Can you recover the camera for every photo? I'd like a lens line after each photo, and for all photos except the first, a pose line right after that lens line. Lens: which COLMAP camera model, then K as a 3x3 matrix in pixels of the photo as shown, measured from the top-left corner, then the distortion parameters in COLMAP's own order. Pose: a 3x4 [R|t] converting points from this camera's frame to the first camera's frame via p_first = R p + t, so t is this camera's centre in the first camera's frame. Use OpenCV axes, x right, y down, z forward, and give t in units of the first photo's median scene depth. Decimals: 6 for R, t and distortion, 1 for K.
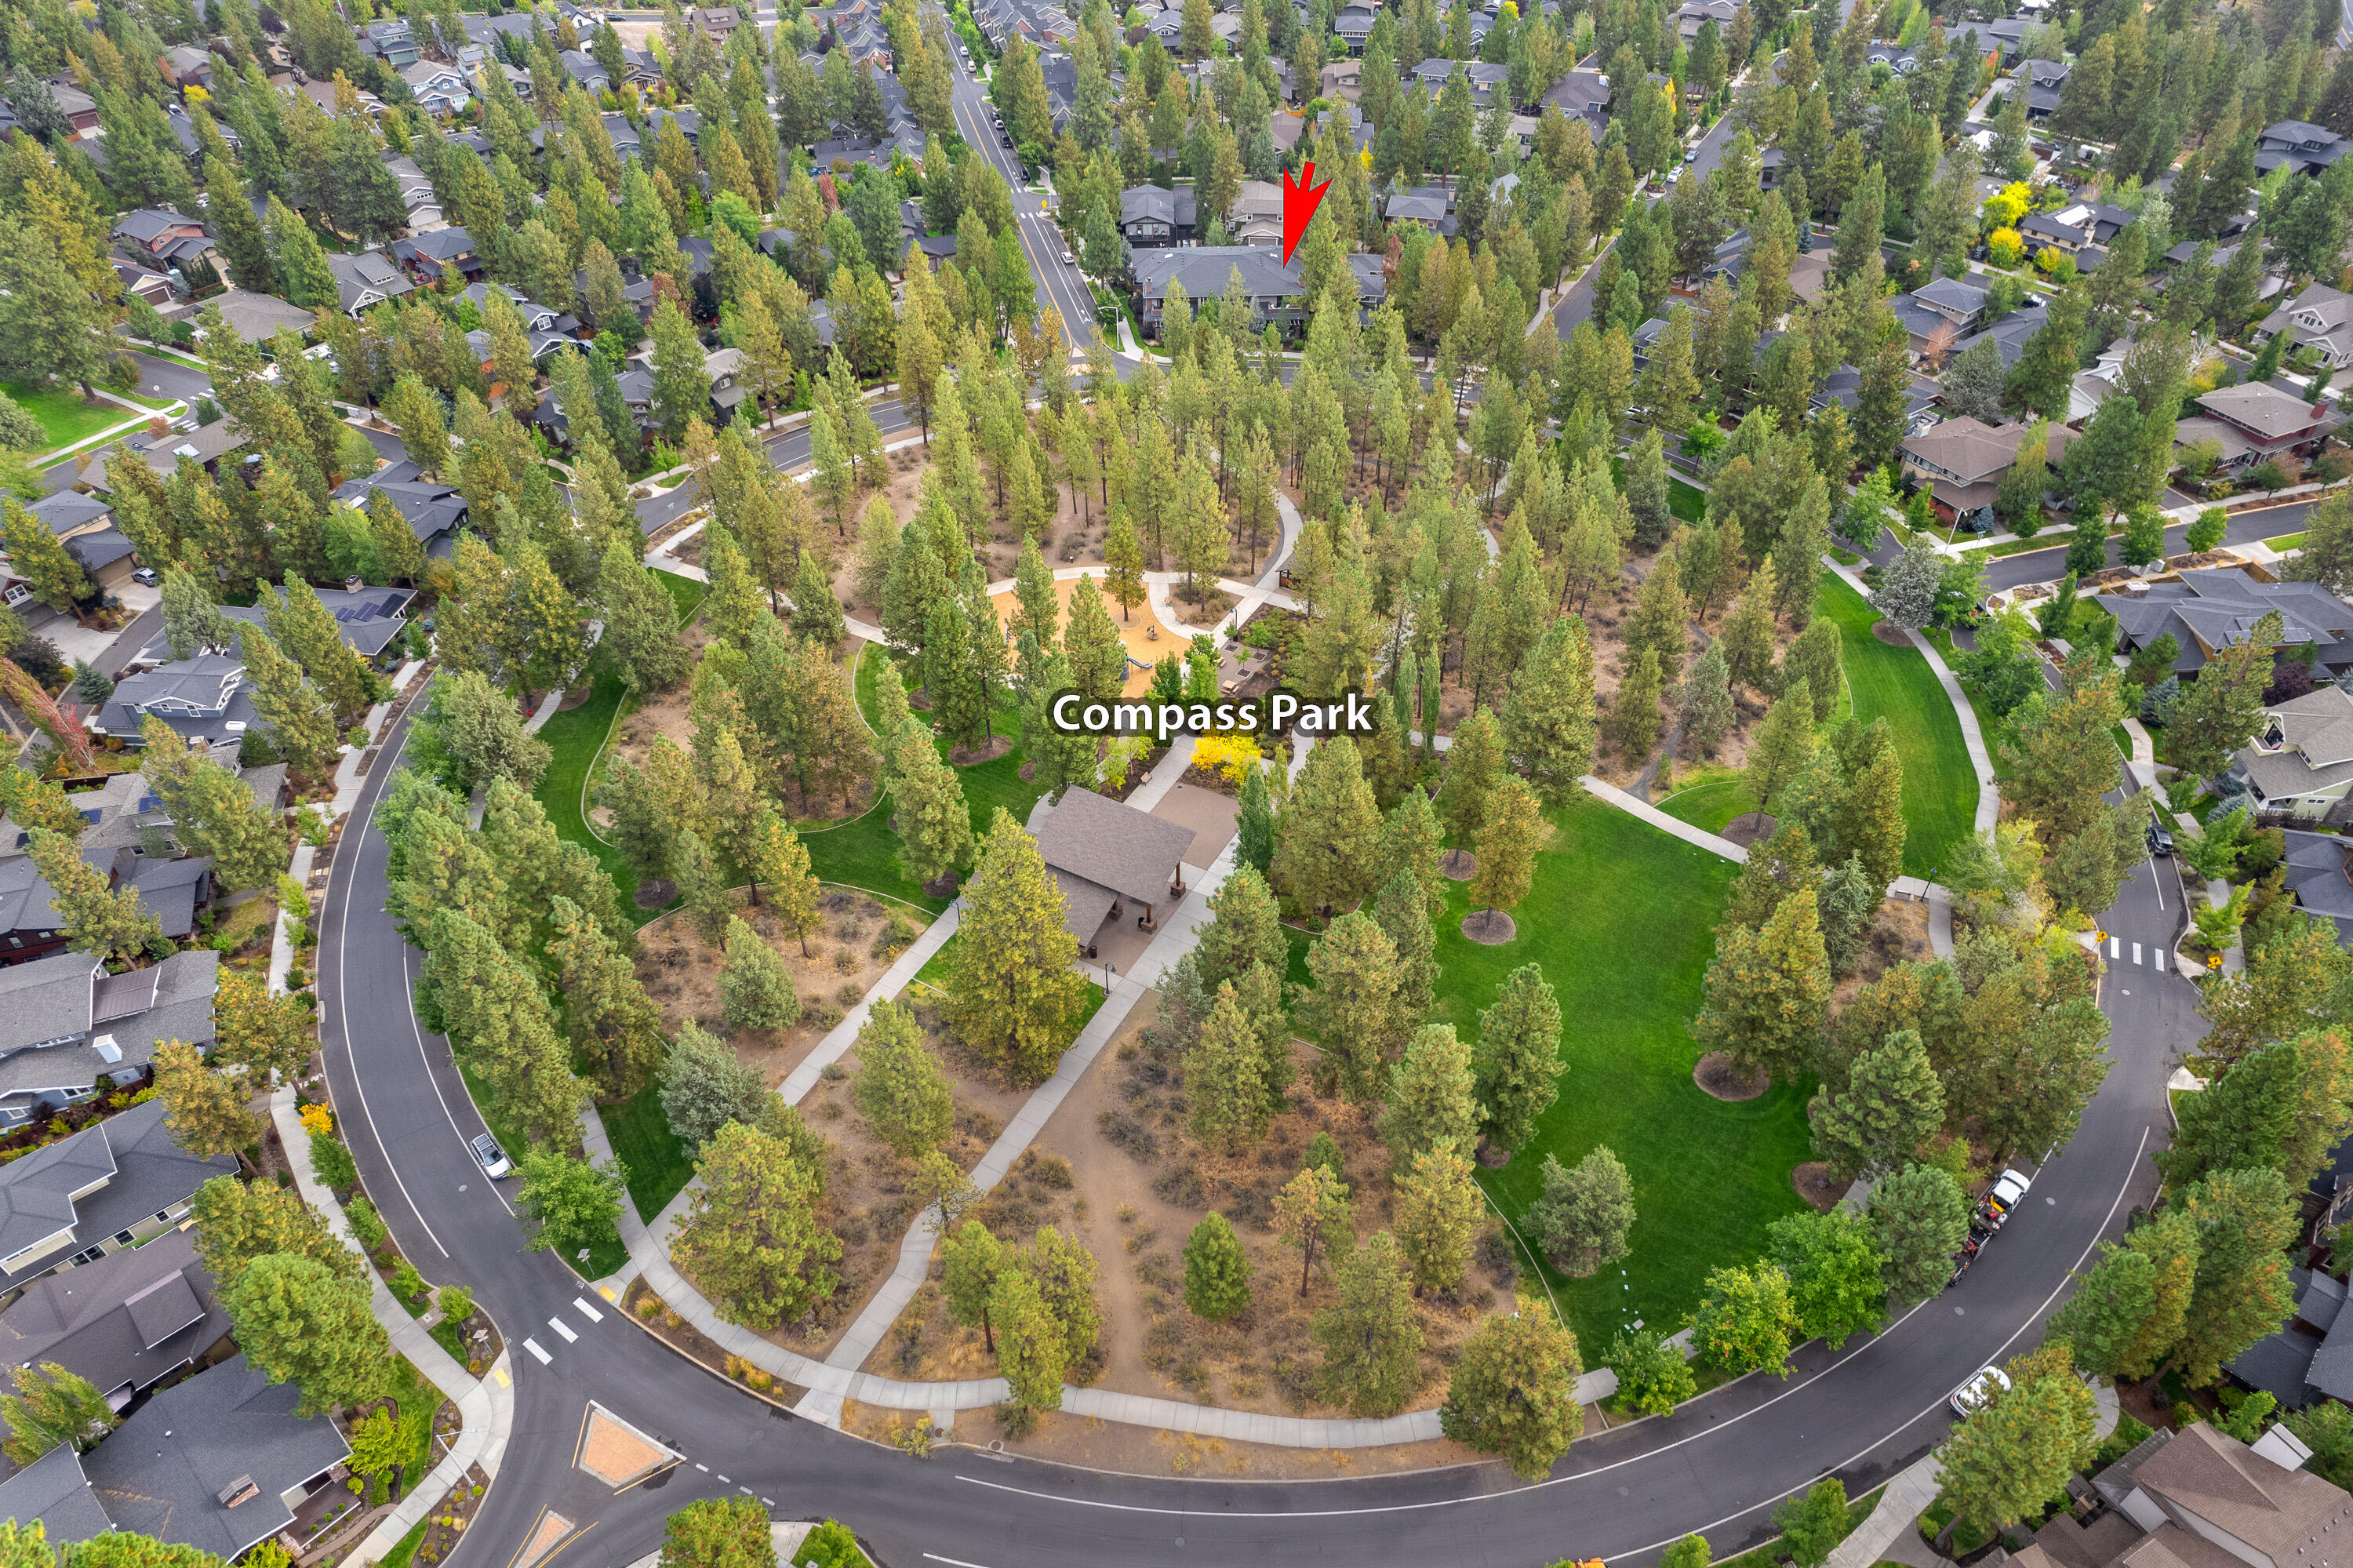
lens RADIAL K [[1530.3, 0, 1176.5], [0, 1530.3, 784.0], [0, 0, 1]] dist [-0.076739, 0.071290]
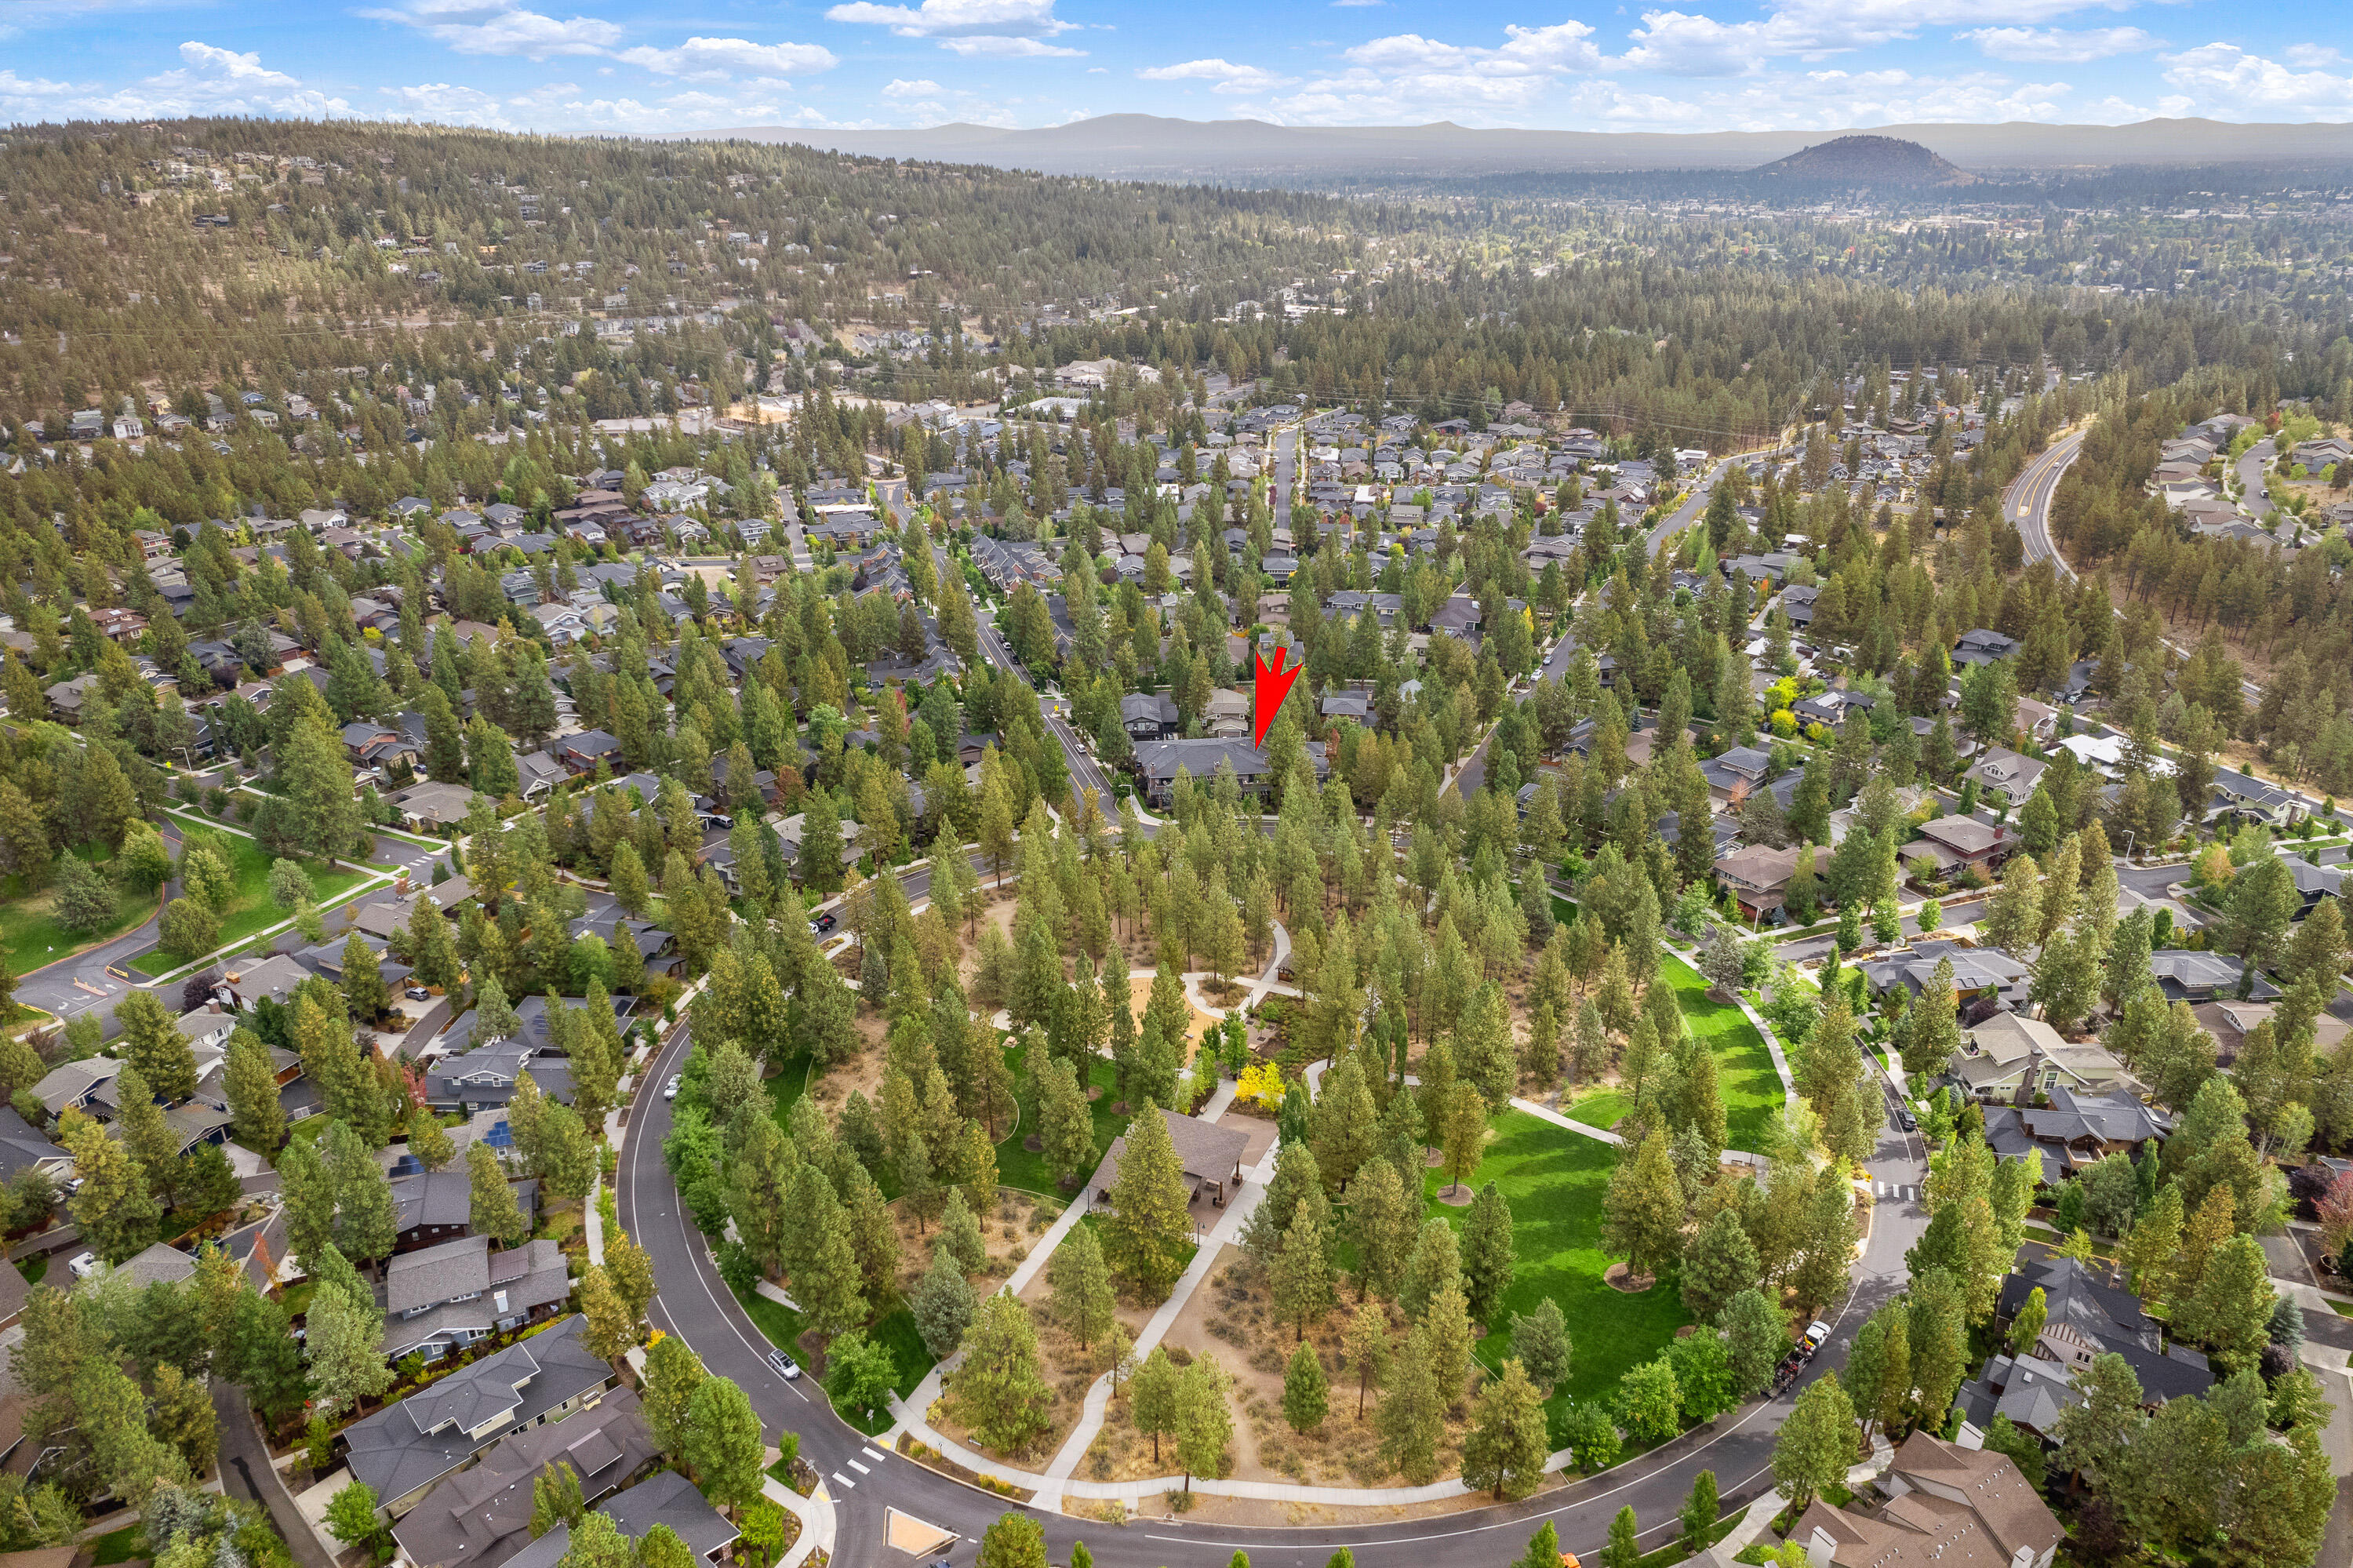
lens RADIAL K [[1530.3, 0, 1176.5], [0, 1530.3, 784.0], [0, 0, 1]] dist [-0.076739, 0.071290]
pose [[0.997894, -0.021343, 0.061258, -0.100871], [0.038472, 0.955039, -0.293972, 0.098917], [-0.052229, 0.295709, 0.953849, -0.343454]]
